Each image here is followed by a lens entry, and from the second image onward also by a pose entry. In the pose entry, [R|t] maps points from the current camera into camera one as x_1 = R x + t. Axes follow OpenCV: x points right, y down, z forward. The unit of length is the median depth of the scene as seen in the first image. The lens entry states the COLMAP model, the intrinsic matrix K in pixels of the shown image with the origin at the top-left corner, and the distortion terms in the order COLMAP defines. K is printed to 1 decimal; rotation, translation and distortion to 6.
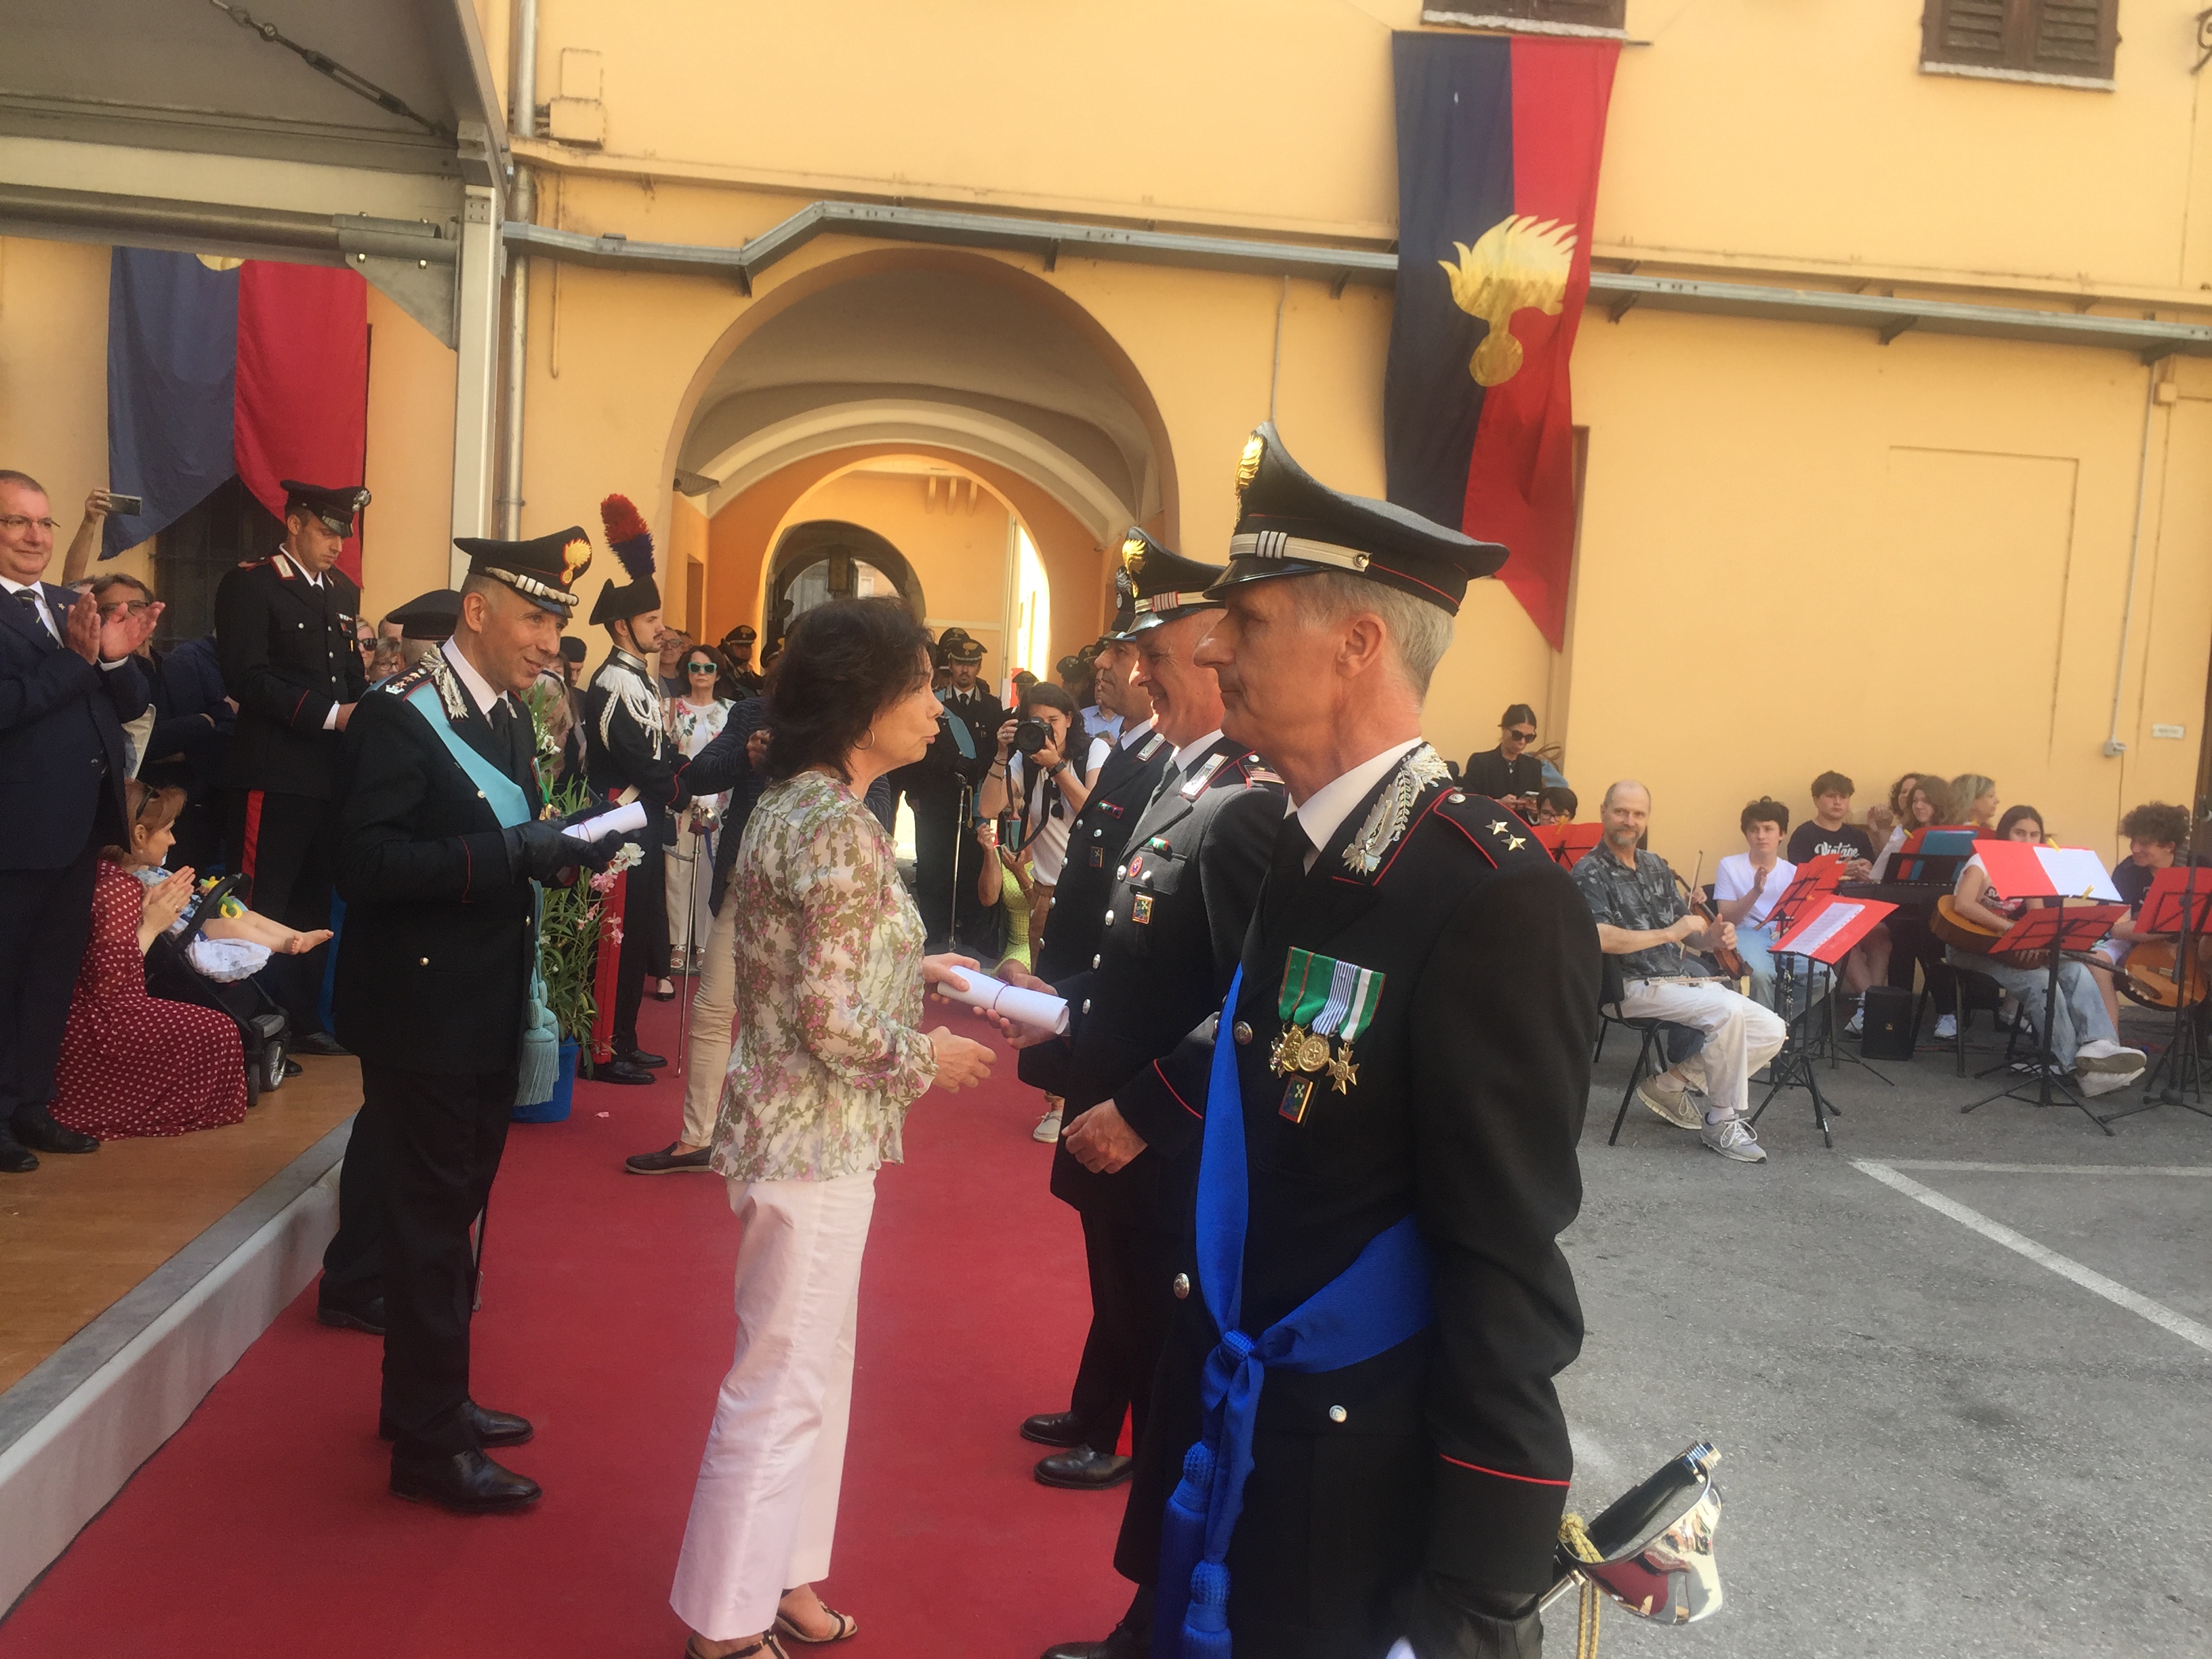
lens RADIAL K [[1903.8, 0, 1106.0], [0, 1903.8, 829.5], [0, 0, 1]] dist [0.078373, -0.104364]
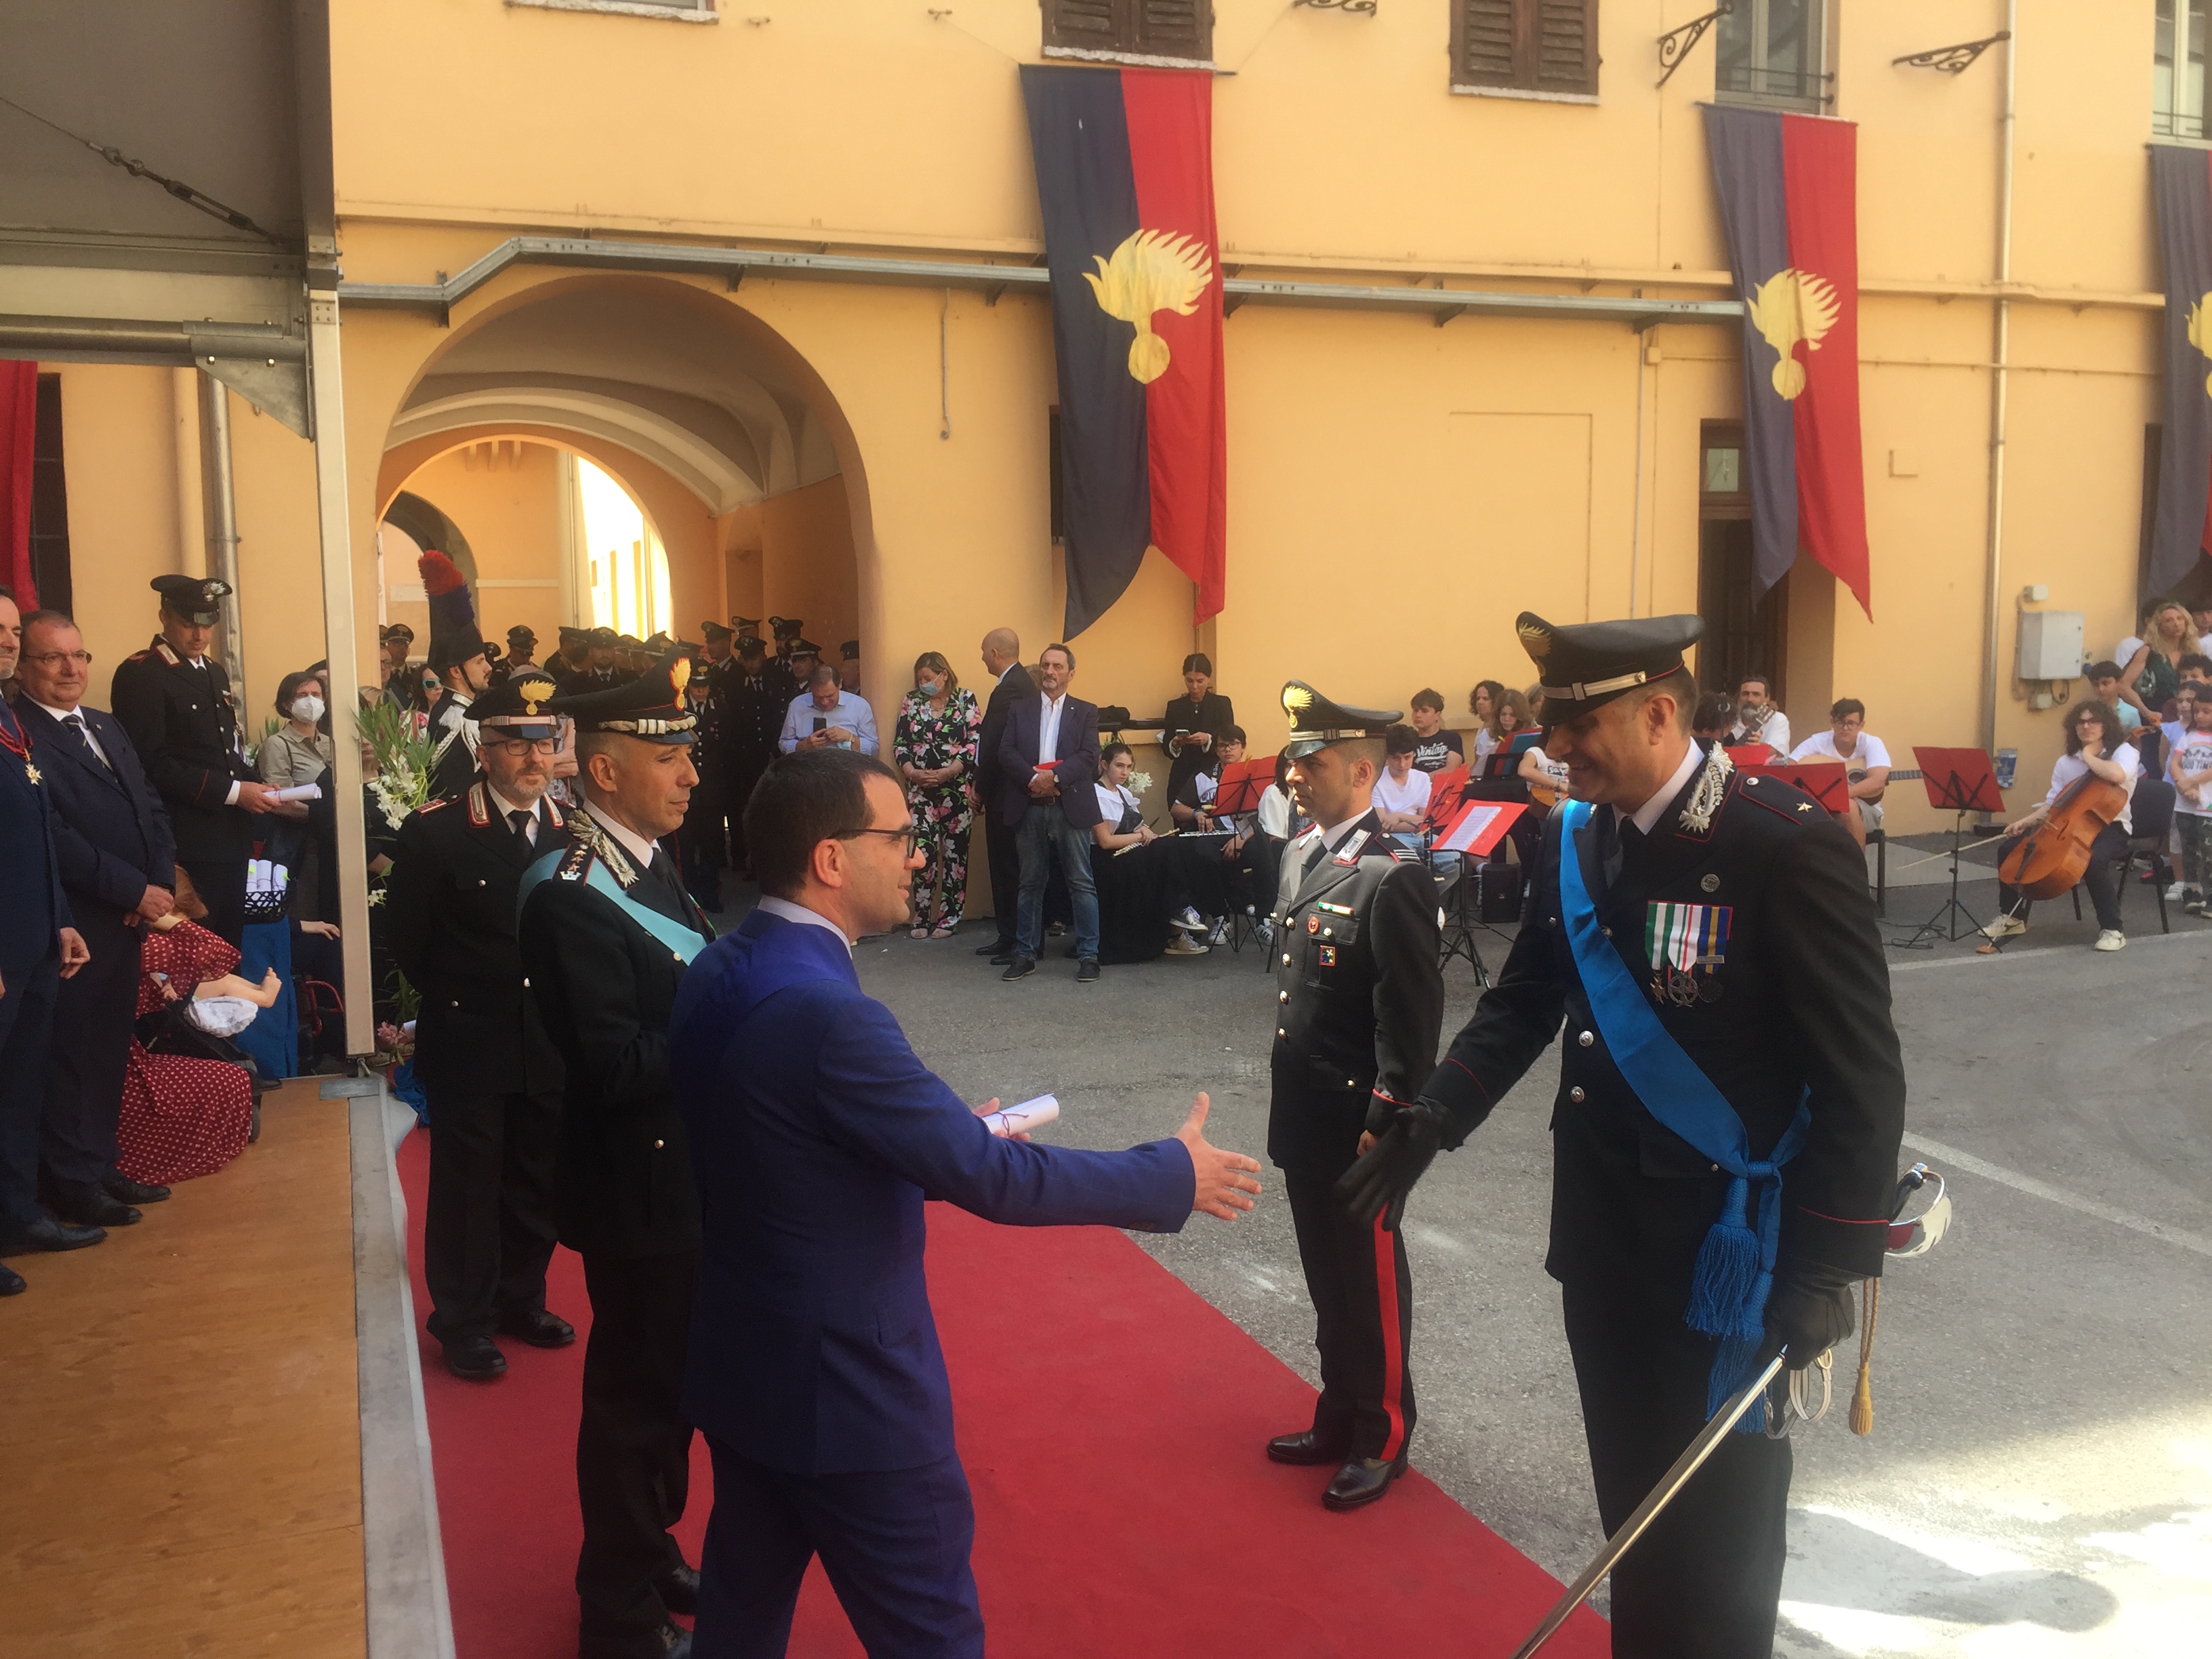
lens RADIAL K [[1906.8, 0, 1098.7], [0, 1906.8, 839.1], [0, 0, 1]] dist [0.089048, -0.122778]
pose [[0.965308, -0.105865, 0.238692, -0.129720], [0.093702, 0.993682, 0.061775, -0.033376], [-0.243724, -0.037266, 0.969128, -0.123835]]
